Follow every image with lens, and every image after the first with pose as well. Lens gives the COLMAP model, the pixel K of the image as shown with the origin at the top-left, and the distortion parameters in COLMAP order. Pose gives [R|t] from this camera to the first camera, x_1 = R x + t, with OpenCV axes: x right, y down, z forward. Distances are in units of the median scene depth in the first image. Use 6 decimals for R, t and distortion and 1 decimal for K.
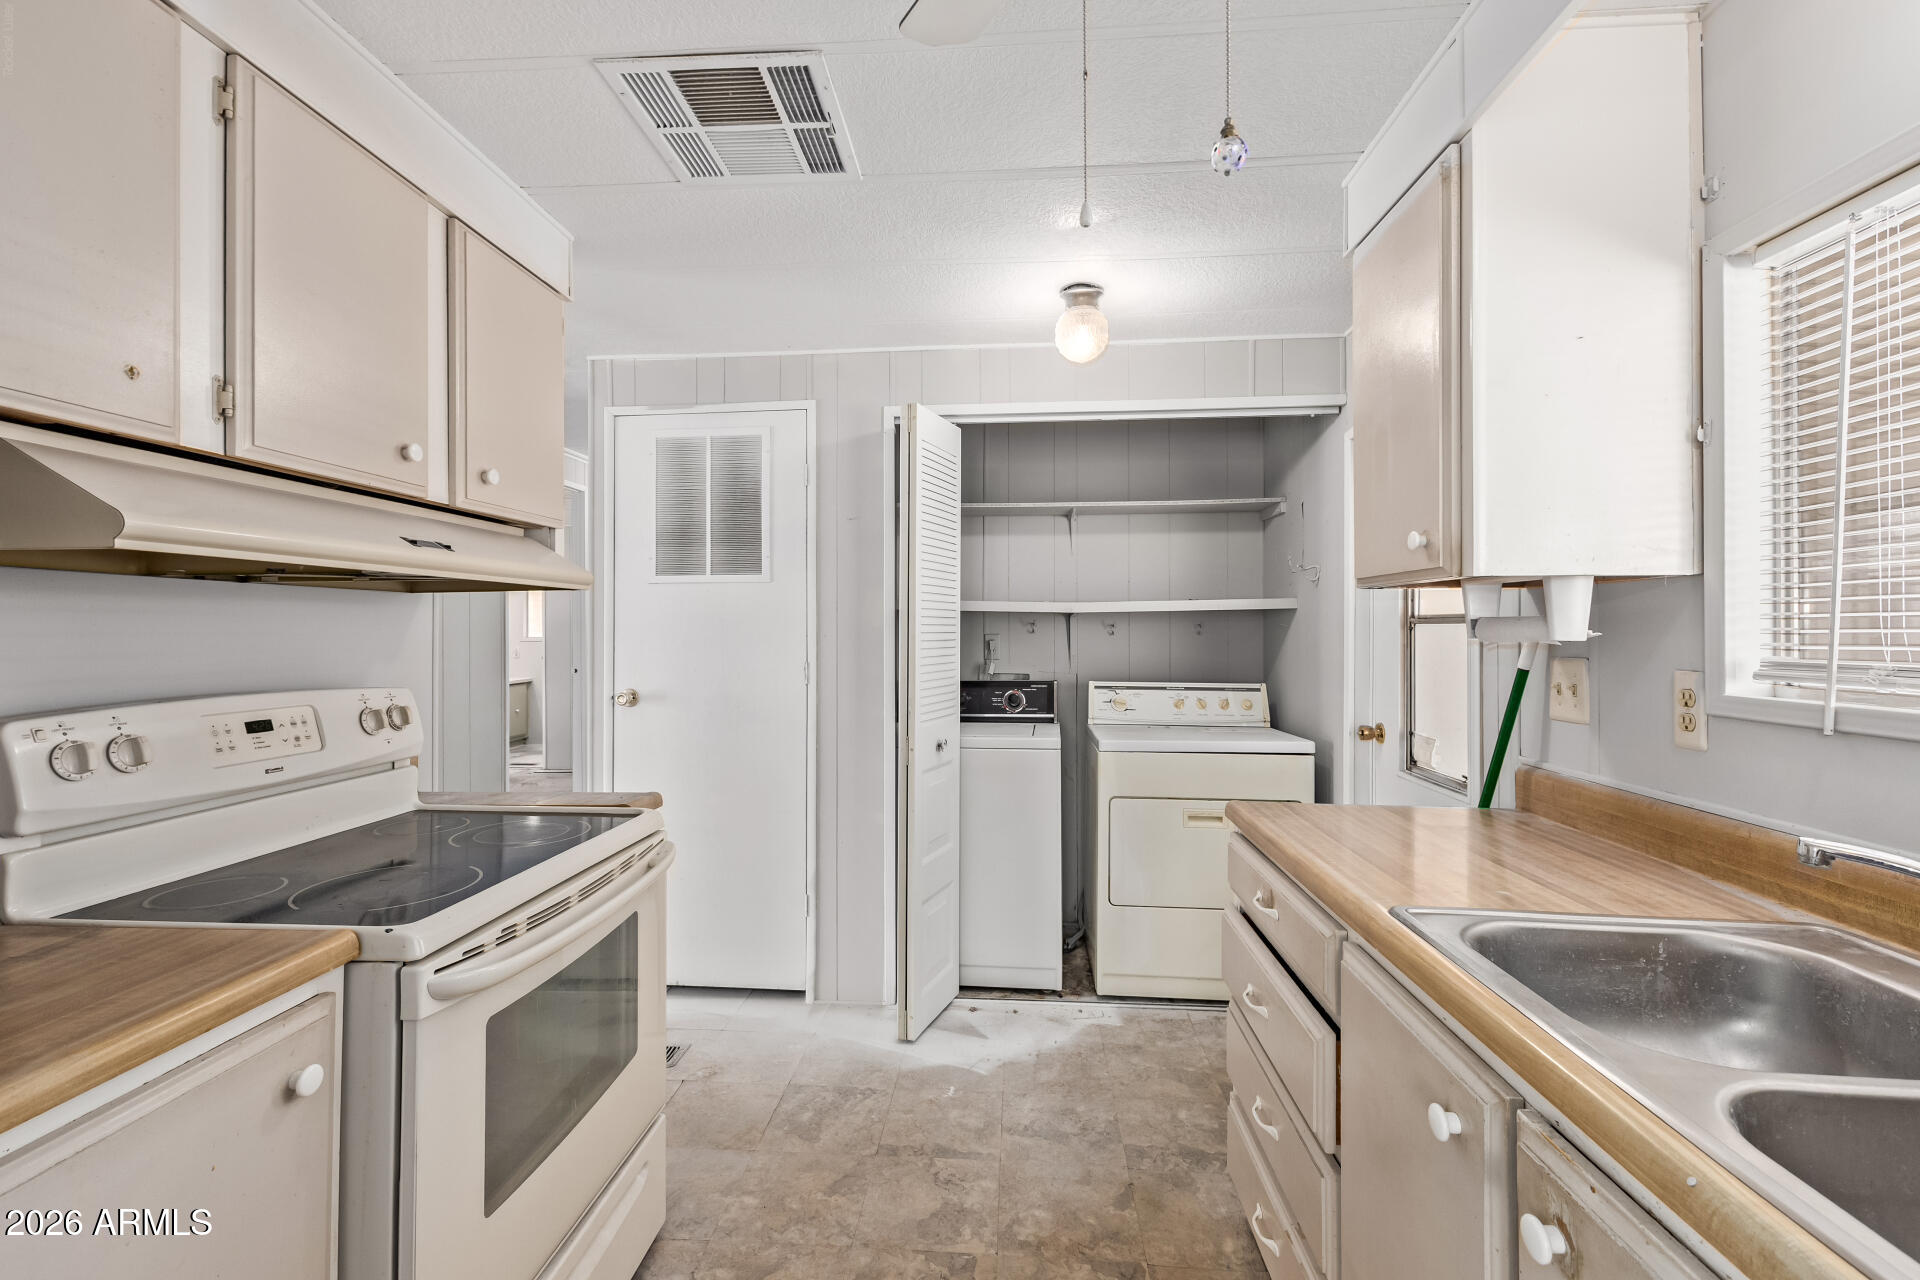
lens RADIAL K [[838.0, 0, 956.3], [0, 838.0, 629.8], [0, 0, 1]] dist [0.008258, -0.000542]
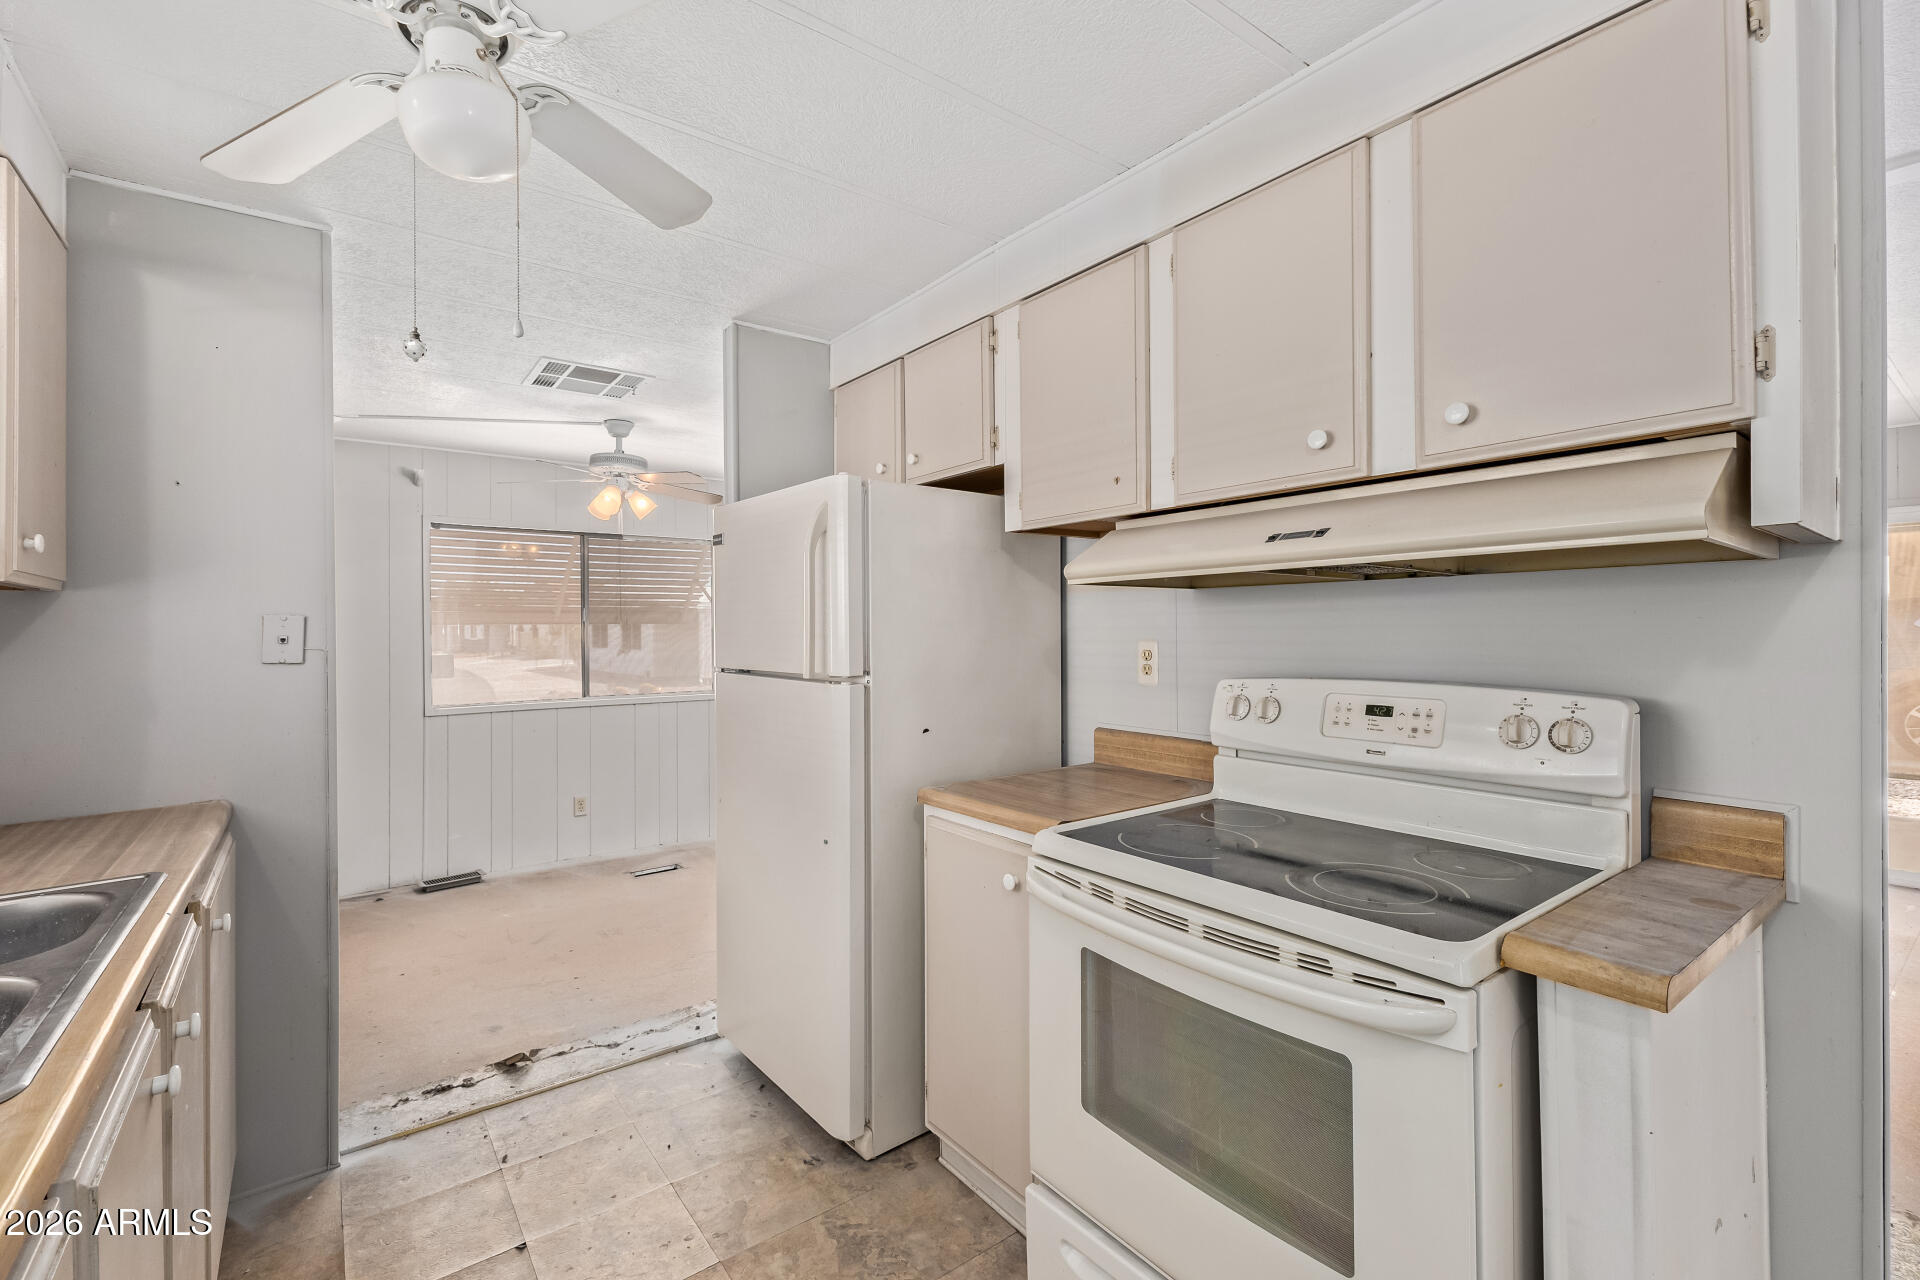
lens RADIAL K [[838.0, 0, 956.3], [0, 838.0, 629.8], [0, 0, 1]] dist [0.008258, -0.000542]
pose [[-0.756529, 0.010334, -0.653879, 0.316833], [0.012854, 0.999917, 0.000932, 0.001355], [0.653834, -0.007700, -0.756599, 1.540377]]
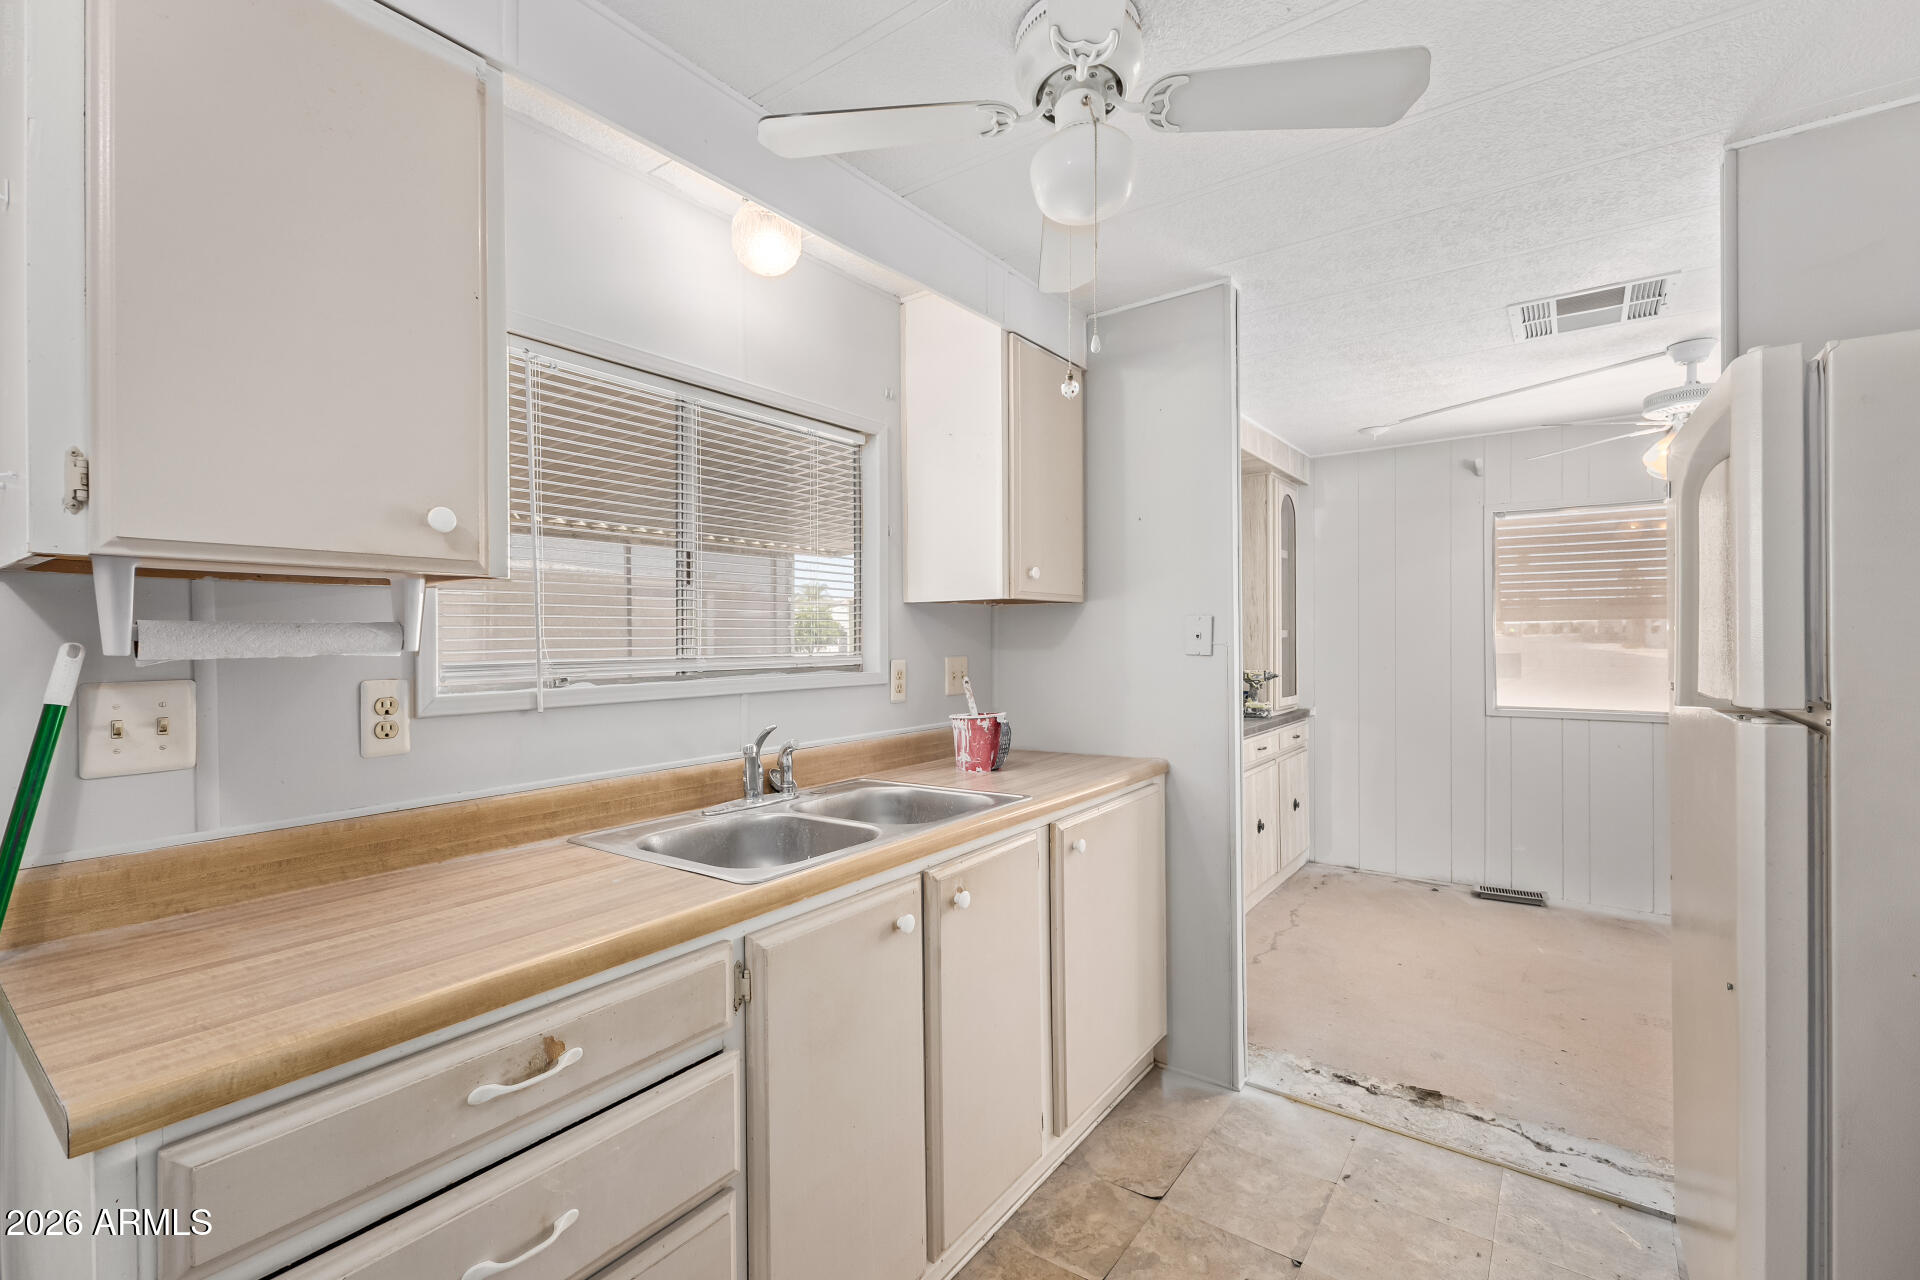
lens RADIAL K [[831.7, 0, 932.2], [0, 831.7, 640.7], [0, 0, 1]] dist [0.009141, -0.000200]
pose [[-0.833551, 0.006265, 0.552408, -0.242972], [0.009775, 0.999946, 0.003411, 0.003944], [-0.552357, 0.008243, -0.833567, 1.450835]]
